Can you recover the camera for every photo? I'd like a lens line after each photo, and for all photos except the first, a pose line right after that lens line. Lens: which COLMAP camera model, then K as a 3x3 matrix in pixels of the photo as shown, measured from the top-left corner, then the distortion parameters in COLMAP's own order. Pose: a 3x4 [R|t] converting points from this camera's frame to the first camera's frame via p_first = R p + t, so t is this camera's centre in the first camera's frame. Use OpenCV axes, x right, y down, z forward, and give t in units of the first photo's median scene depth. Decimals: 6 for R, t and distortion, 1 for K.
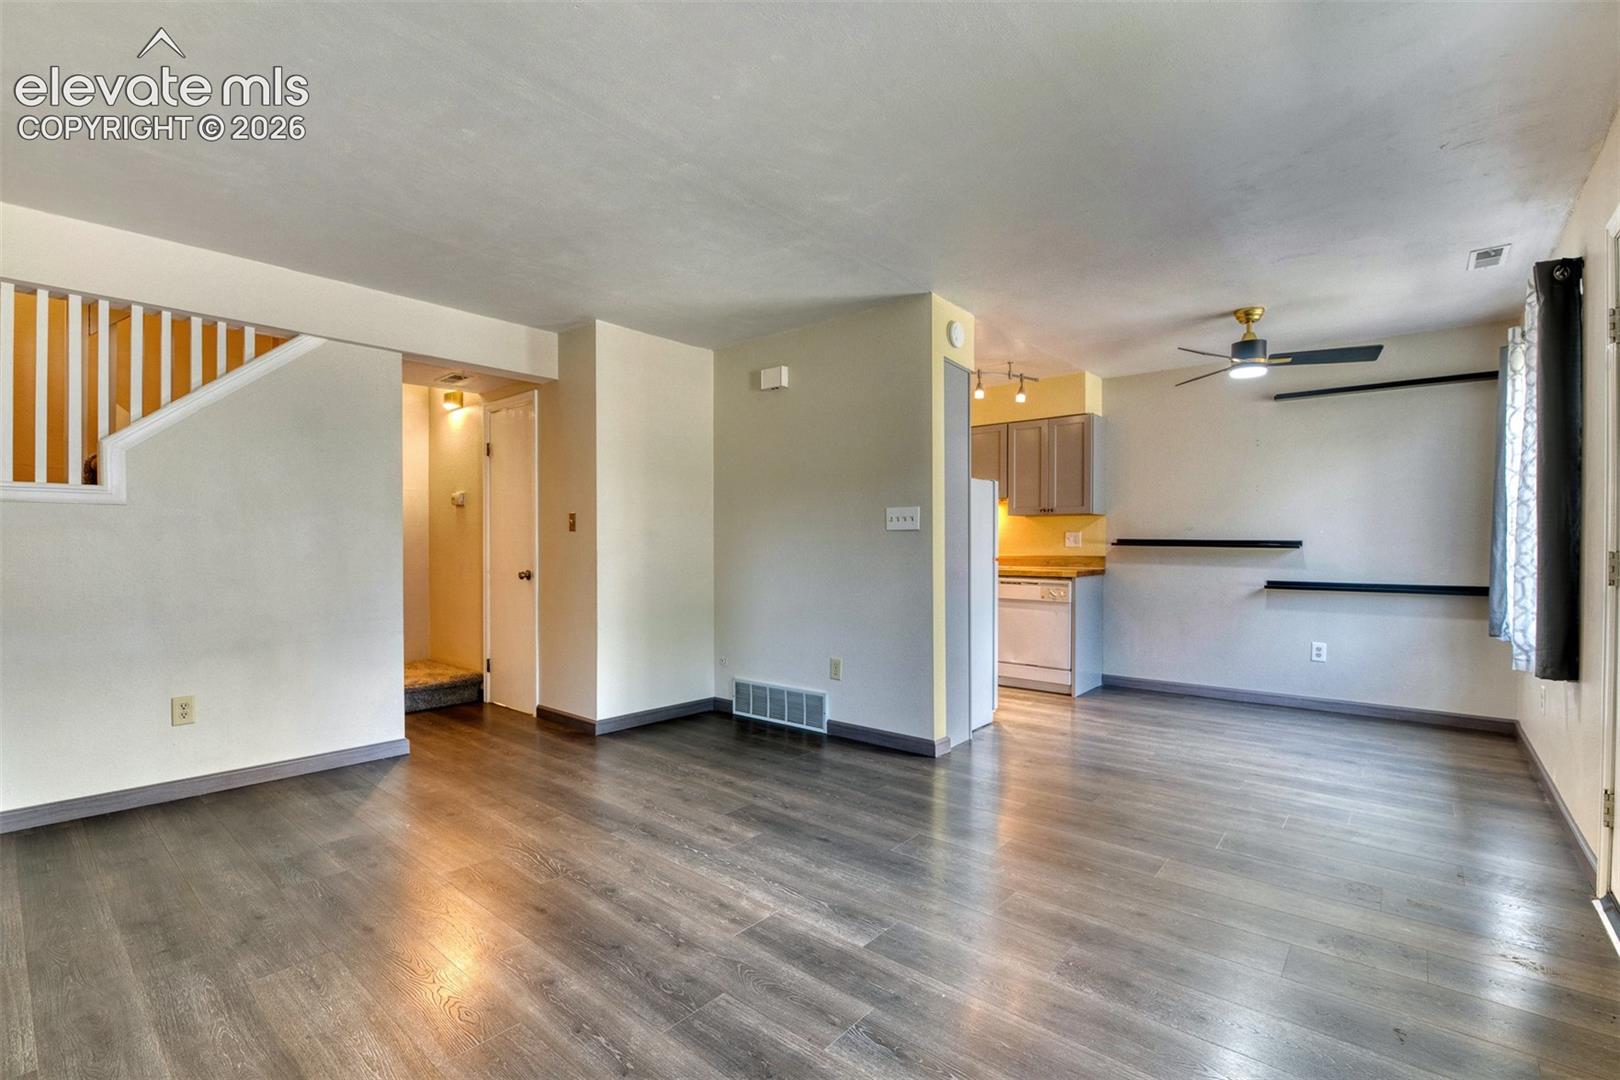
lens RADIAL K [[715.8, 0, 809.7], [0, 715.8, 543.6], [0, 0, 1]] dist [0.001372, -0.010620]
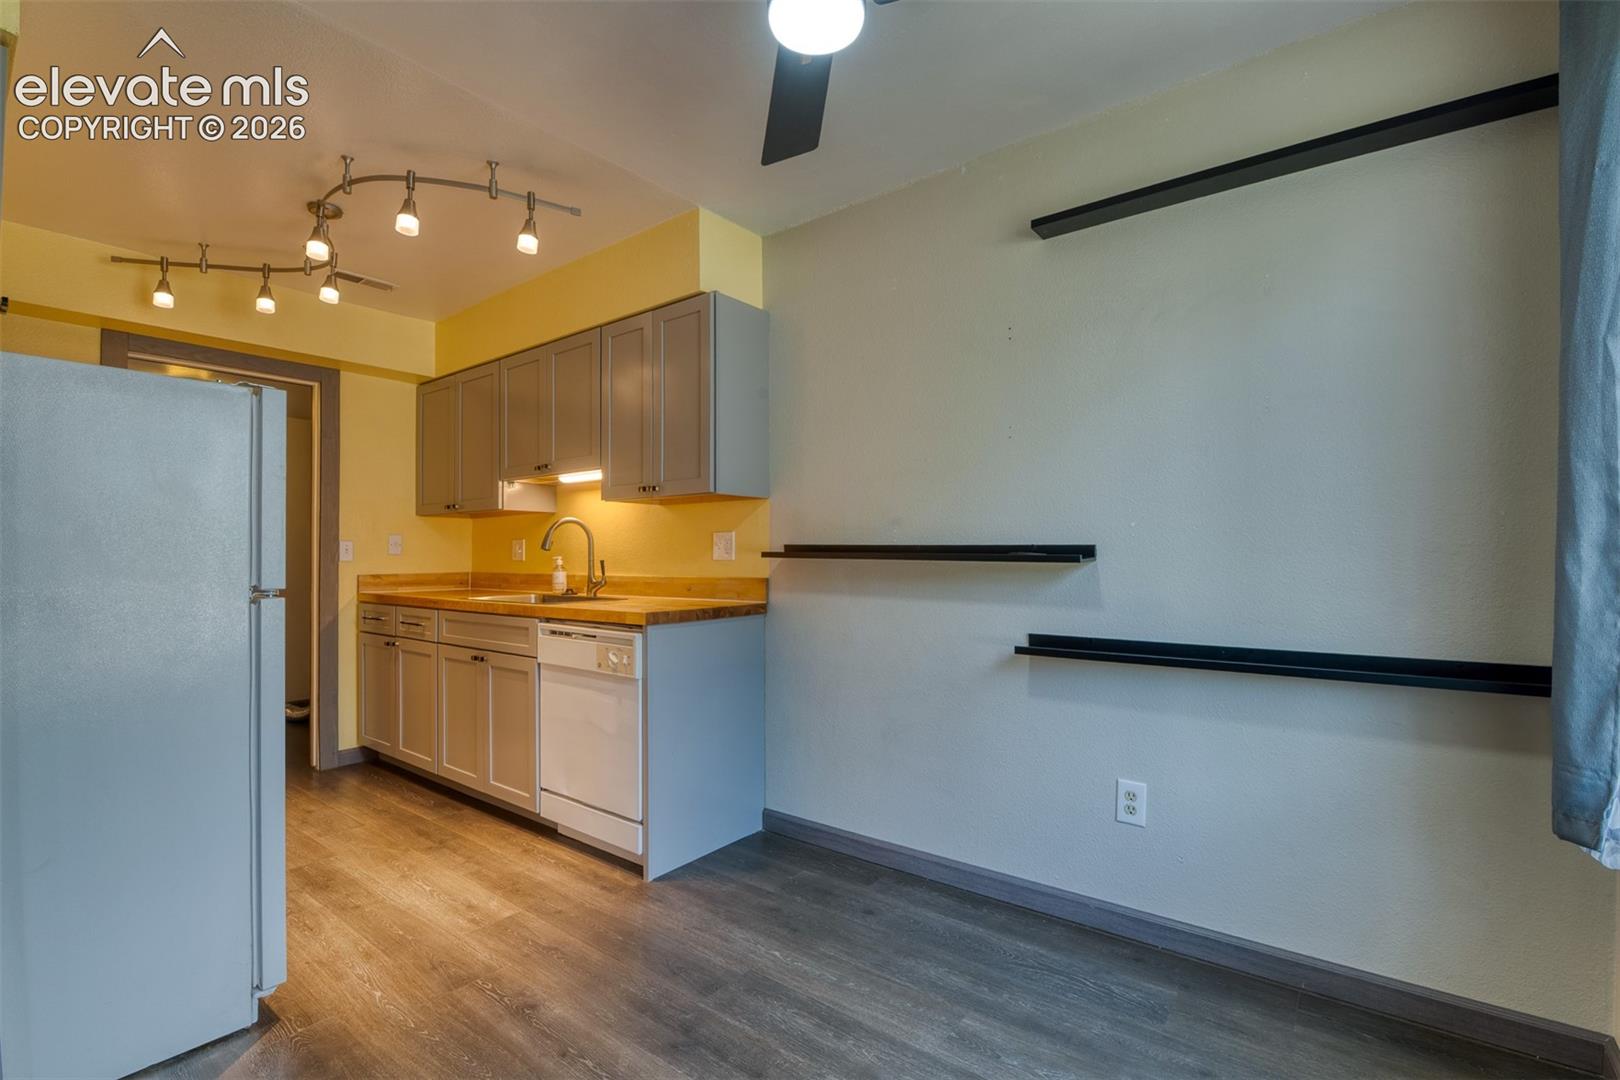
lens RADIAL K [[730.7, 0, 810.0], [0, 730.7, 540.0], [0, 0, 1]] dist [-0.010336, -0.000105]
pose [[0.998935, -0.000894, 0.046120, 0.500858], [0.001994, 0.999715, -0.023805, 0.003242], [-0.046086, 0.023871, 0.998652, 0.567896]]
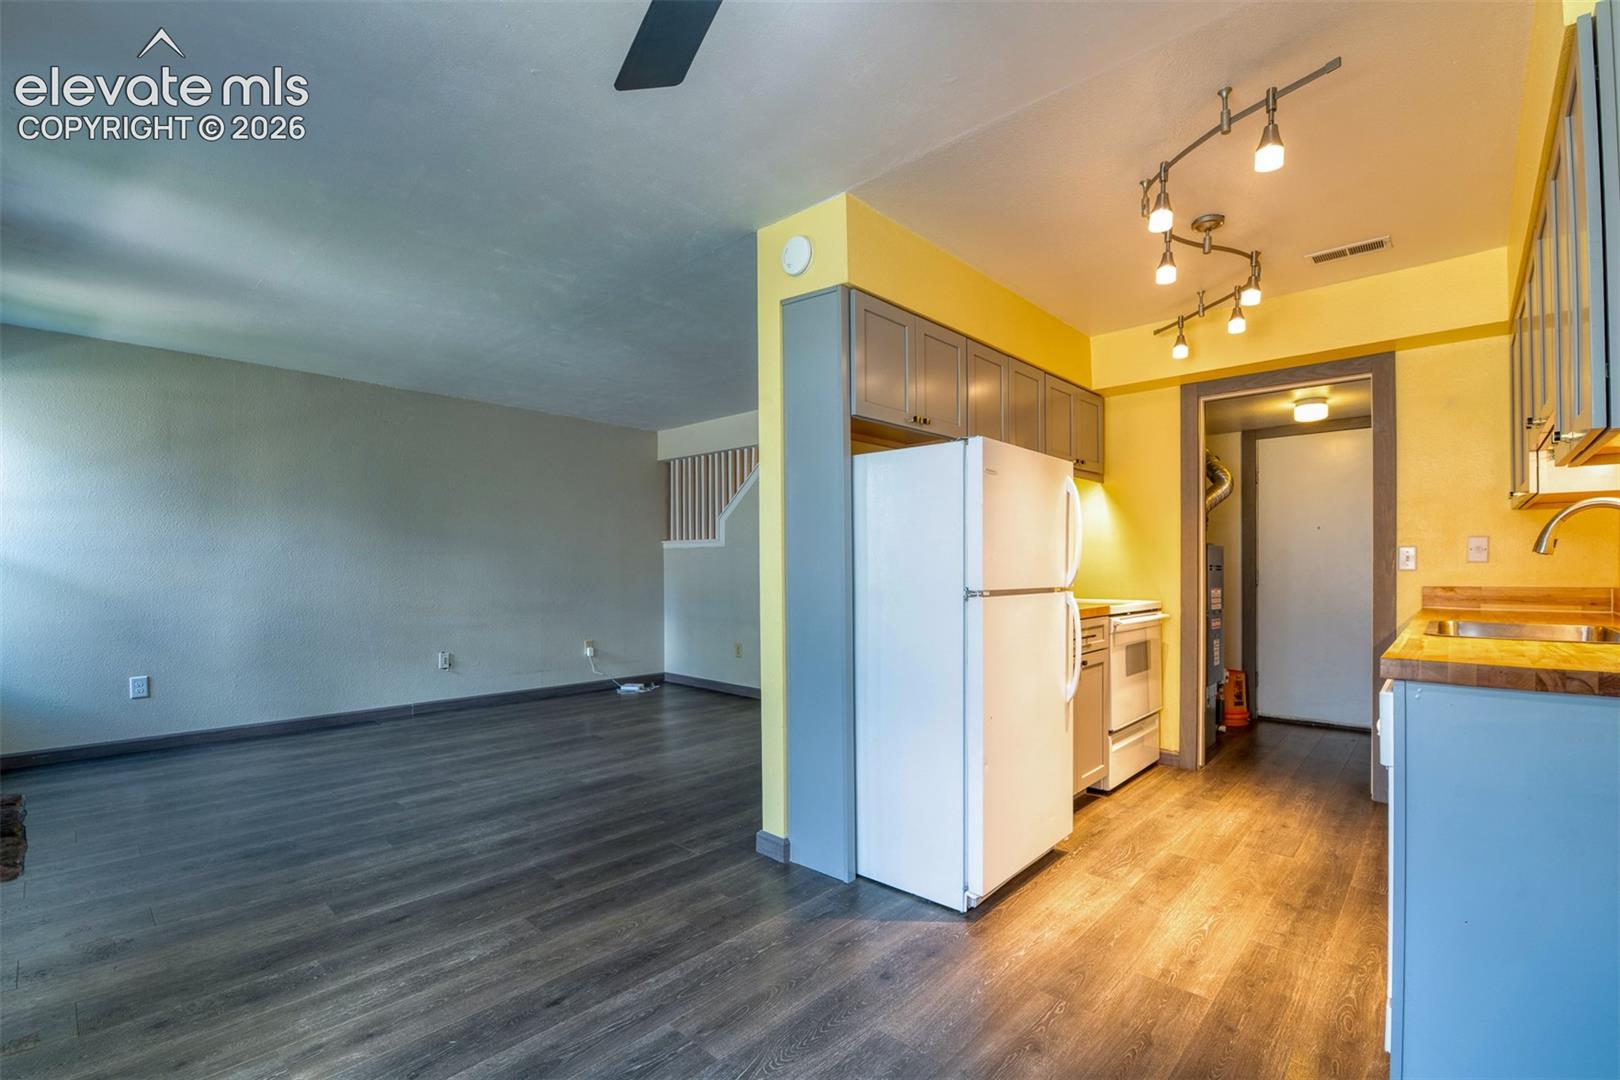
lens RADIAL K [[711.0, 0, 817.4], [0, 711.0, 562.4], [0, 0, 1]] dist [-0.014567, -0.000165]
pose [[-0.036638, -0.006556, -0.999307, 0.717659], [0.001399, 0.999977, -0.006611, 0.003035], [0.999328, -0.001640, -0.036628, 0.860942]]
